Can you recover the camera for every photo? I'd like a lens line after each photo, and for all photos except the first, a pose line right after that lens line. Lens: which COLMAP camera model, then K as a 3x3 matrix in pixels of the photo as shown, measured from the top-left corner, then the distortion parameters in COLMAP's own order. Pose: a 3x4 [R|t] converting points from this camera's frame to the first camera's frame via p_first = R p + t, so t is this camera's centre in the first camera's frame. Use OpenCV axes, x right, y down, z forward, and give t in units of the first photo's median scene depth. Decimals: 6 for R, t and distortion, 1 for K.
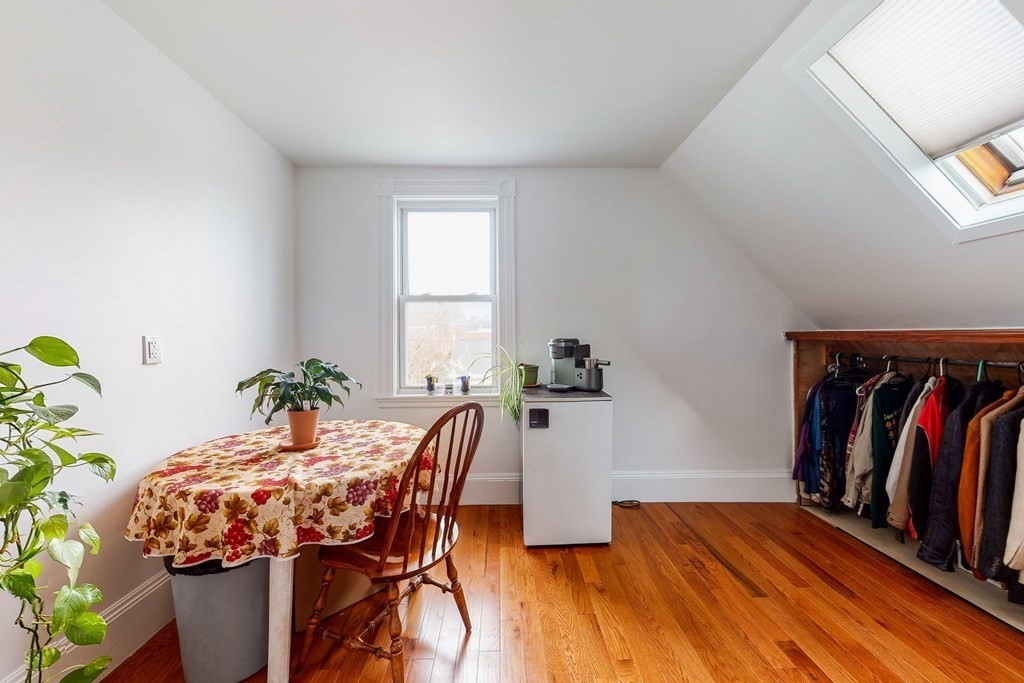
lens RADIAL K [[397.1, 0, 507.7], [0, 397.1, 334.2], [0, 0, 1]] dist [-0.000275, -0.000248]
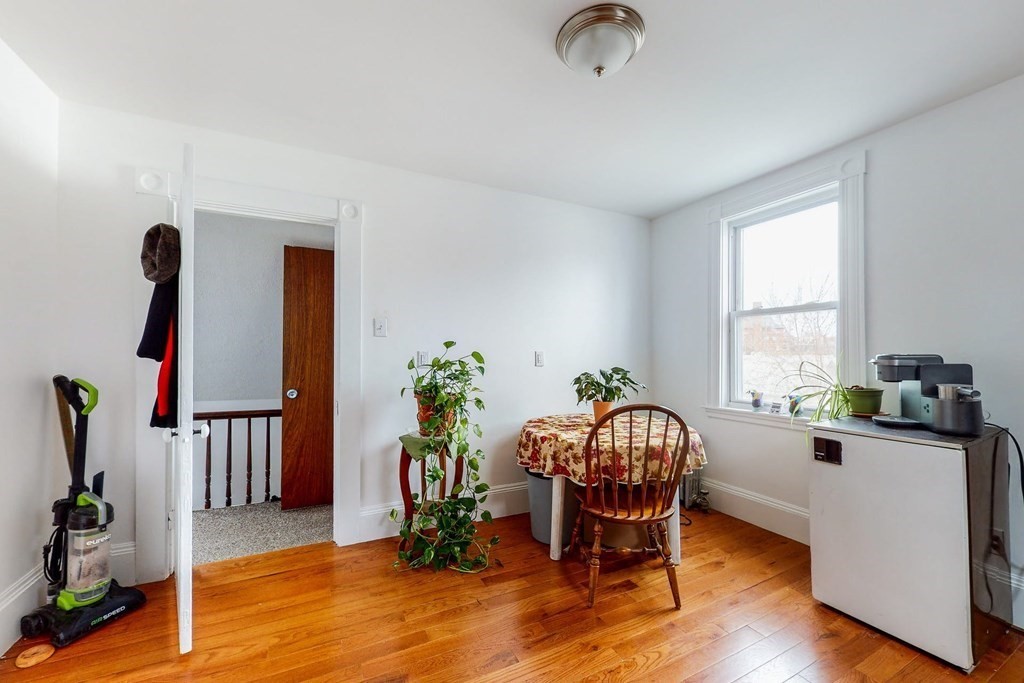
lens RADIAL K [[397.1, 0, 507.7], [0, 397.1, 334.2], [0, 0, 1]] dist [-0.000275, -0.000248]
pose [[0.420900, -0.038209, -0.906302, 0.555129], [0.006520, 0.999214, -0.039098, -0.002793], [0.907083, 0.010547, 0.420819, 0.044034]]
